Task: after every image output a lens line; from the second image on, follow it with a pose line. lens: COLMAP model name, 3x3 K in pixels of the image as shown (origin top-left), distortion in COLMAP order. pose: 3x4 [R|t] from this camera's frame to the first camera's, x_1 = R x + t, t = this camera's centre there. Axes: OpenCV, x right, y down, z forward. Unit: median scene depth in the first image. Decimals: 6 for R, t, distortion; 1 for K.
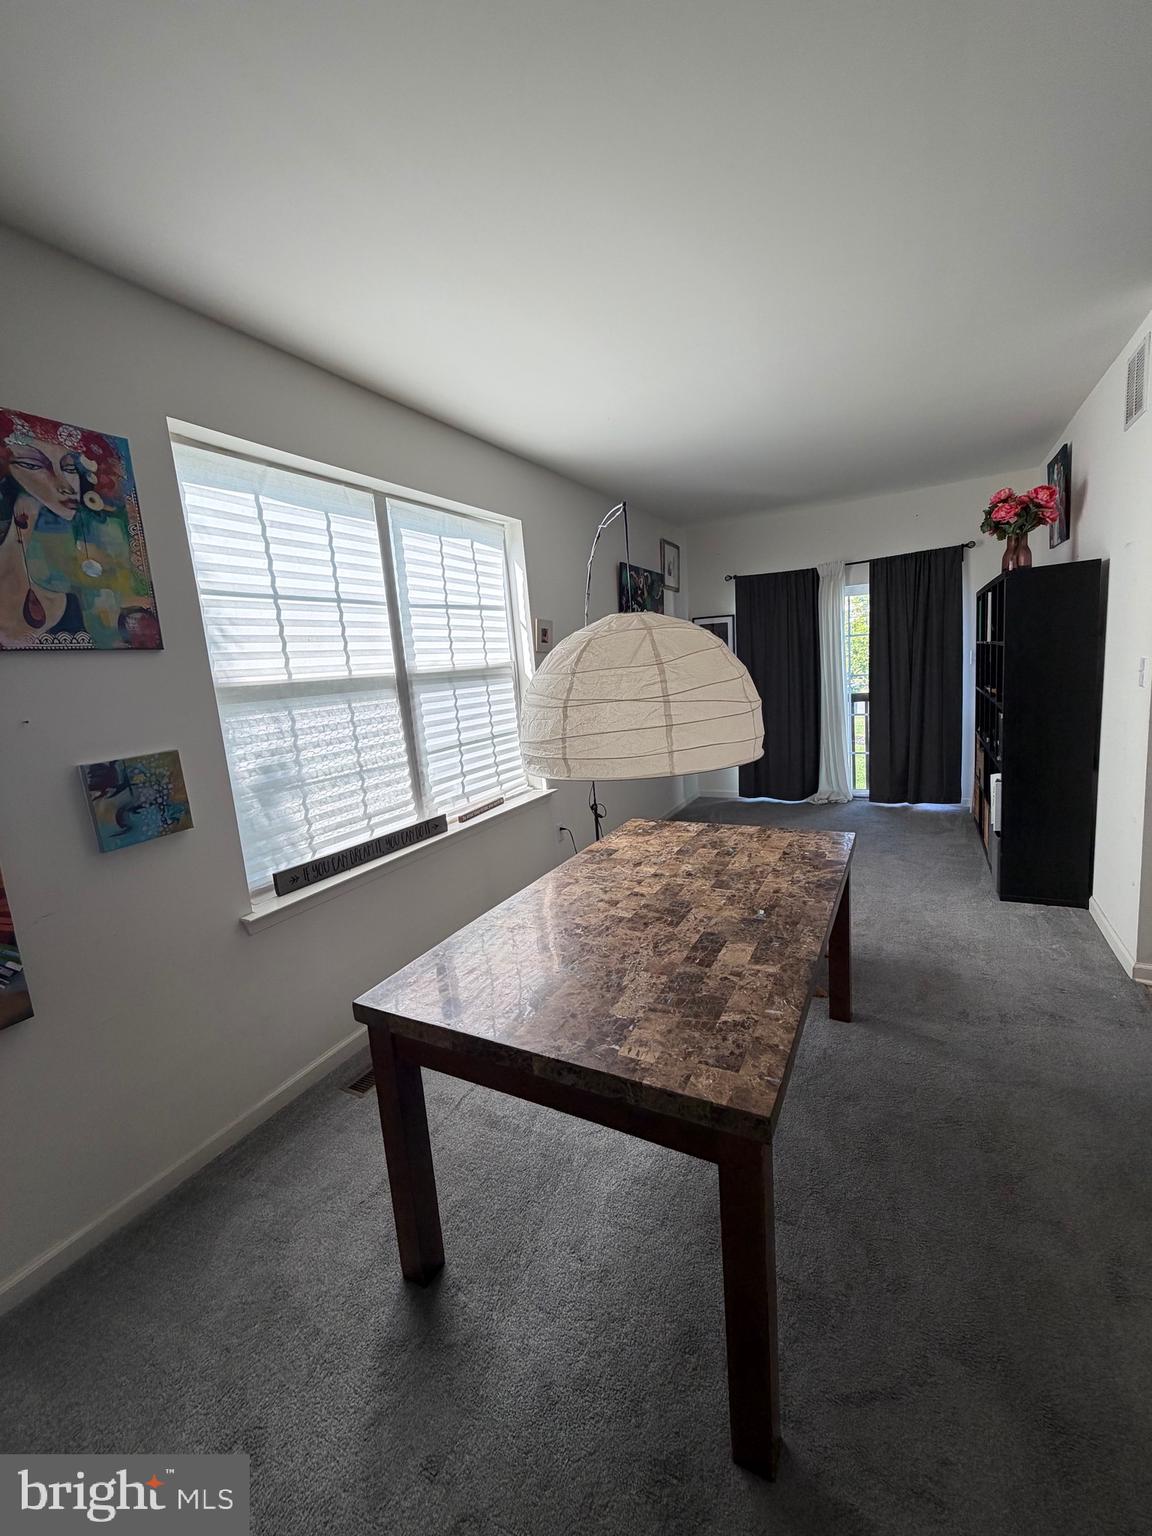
lens RADIAL K [[612.2, 0, 574.5], [0, 612.2, 759.9], [0, 0, 1]] dist [-0.001267, 0.000900]
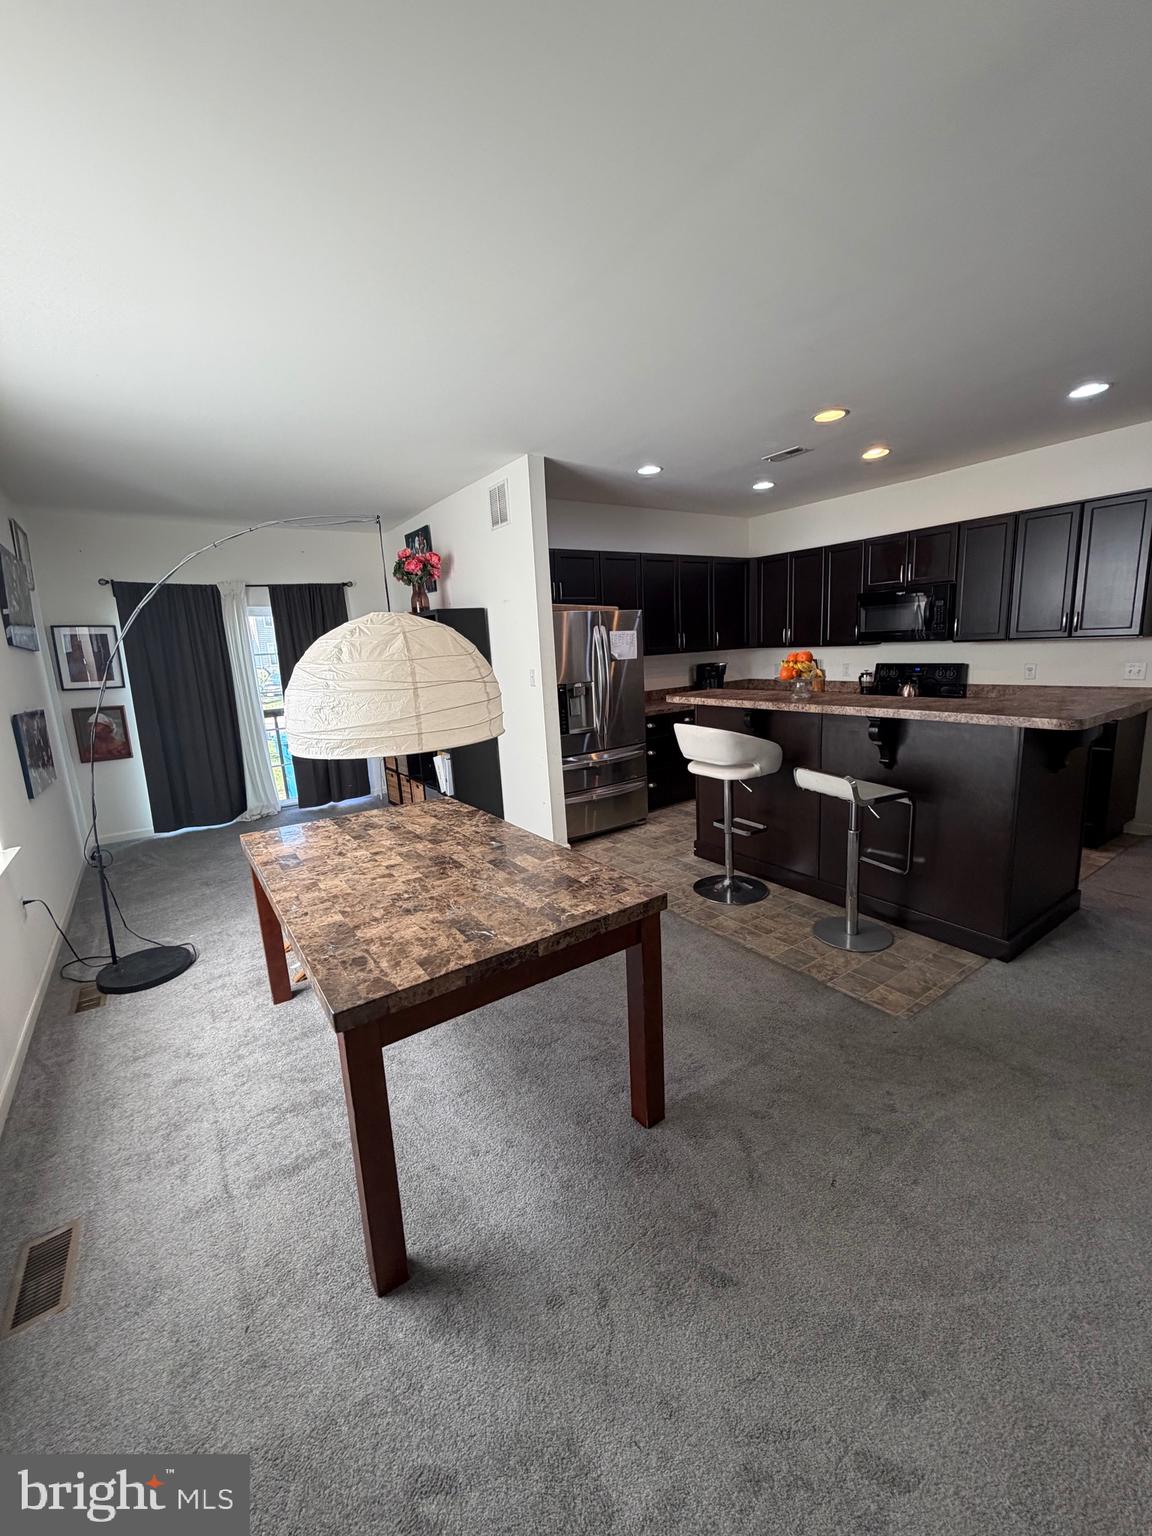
lens RADIAL K [[612.2, 0, 578.1], [0, 612.2, 759.4], [0, 0, 1]] dist [-0.001267, 0.000900]
pose [[0.454323, -0.111854, 0.883787, -0.592364], [0.155303, 0.986839, 0.045061, 0.026630], [-0.877196, 0.116782, 0.465714, 0.139006]]
